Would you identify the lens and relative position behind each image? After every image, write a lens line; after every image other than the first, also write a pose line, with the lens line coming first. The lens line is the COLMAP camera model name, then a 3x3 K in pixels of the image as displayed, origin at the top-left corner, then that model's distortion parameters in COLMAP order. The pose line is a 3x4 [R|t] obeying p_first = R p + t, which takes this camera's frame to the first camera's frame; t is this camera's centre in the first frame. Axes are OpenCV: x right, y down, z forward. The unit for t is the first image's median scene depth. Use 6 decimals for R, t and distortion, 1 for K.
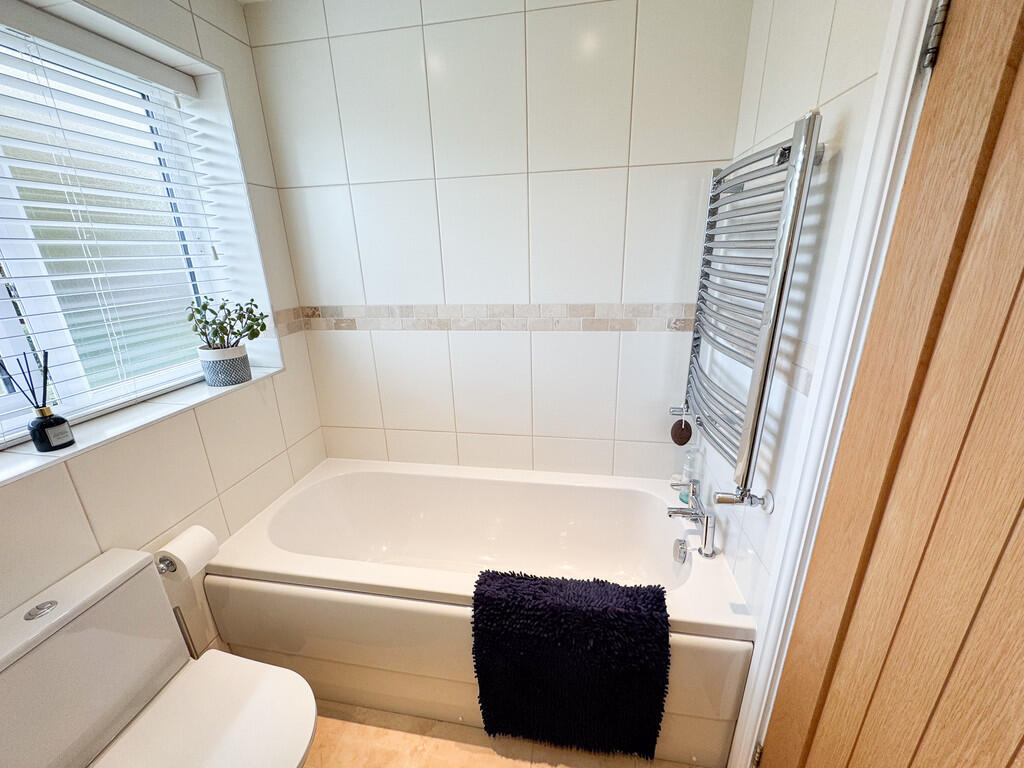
lens RADIAL K [[410.1, 0, 508.3], [0, 410.1, 385.2], [0, 0, 1]] dist [0.000041, -0.000239]
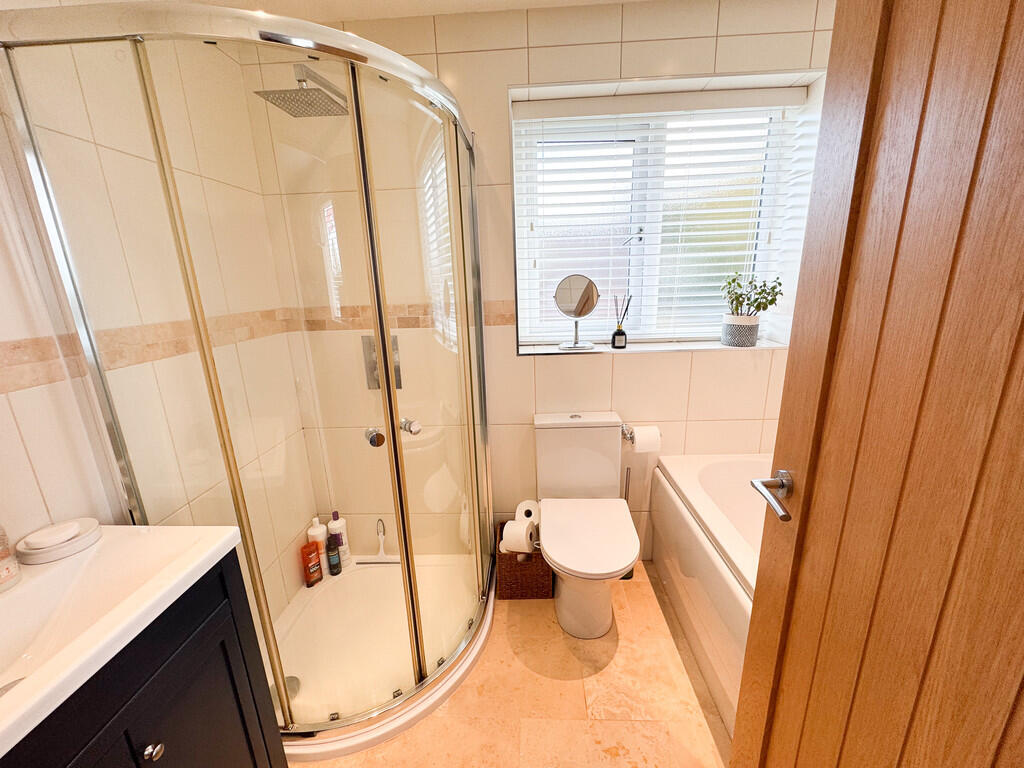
lens RADIAL K [[410.1, 0, 511.5], [0, 410.1, 386.9], [0, 0, 1]] dist [0.000041, -0.000239]
pose [[0.132206, 0.269546, -0.953869, 0.479600], [-0.283726, 0.932342, 0.224138, 0.028844], [0.949748, 0.241005, 0.199738, 0.169310]]
